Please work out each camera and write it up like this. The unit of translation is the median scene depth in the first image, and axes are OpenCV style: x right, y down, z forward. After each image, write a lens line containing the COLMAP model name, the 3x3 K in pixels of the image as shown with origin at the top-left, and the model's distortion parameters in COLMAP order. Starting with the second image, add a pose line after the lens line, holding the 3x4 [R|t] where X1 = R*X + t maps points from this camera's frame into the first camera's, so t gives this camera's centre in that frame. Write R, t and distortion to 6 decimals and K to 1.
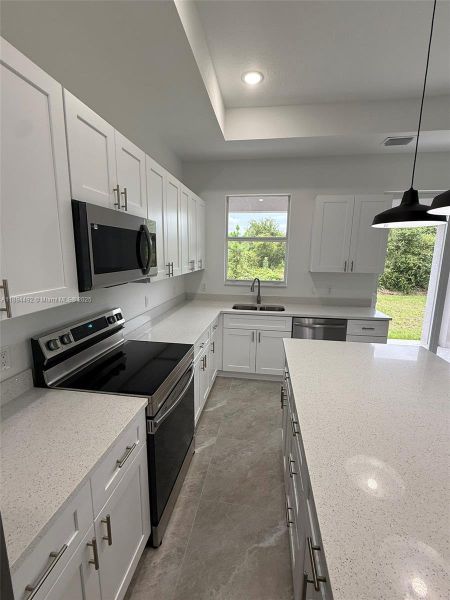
lens RADIAL K [[266.7, 0, 225.0], [0, 266.7, 300.0], [0, 0, 1]] dist [0.000377, 0.000243]
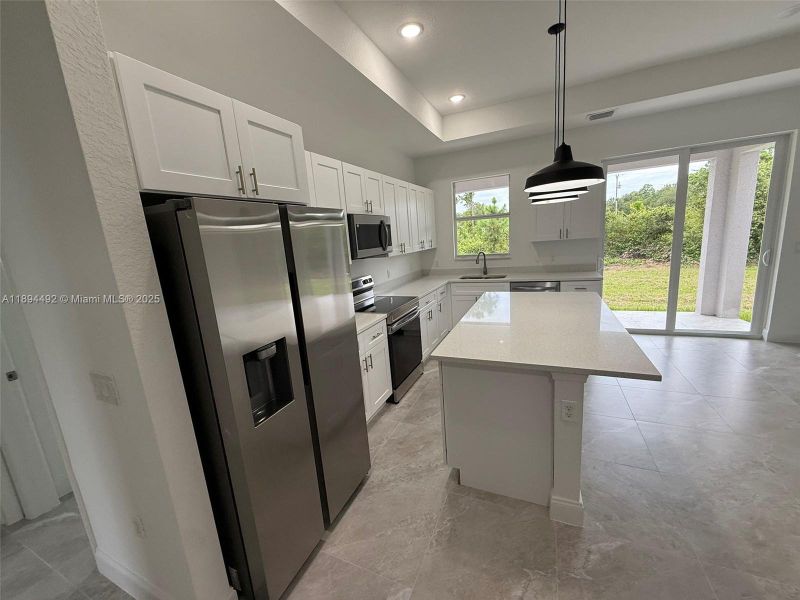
lens RADIAL K [[320.0, 0, 395.7], [0, 320.0, 300.0], [0, 0, 1]] dist [0.000219, 0.000083]
pose [[0.957563, -0.034806, -0.286115, 0.182919], [0.041260, 0.999011, 0.016556, 0.102720], [0.285256, -0.027658, 0.958052, -0.500952]]
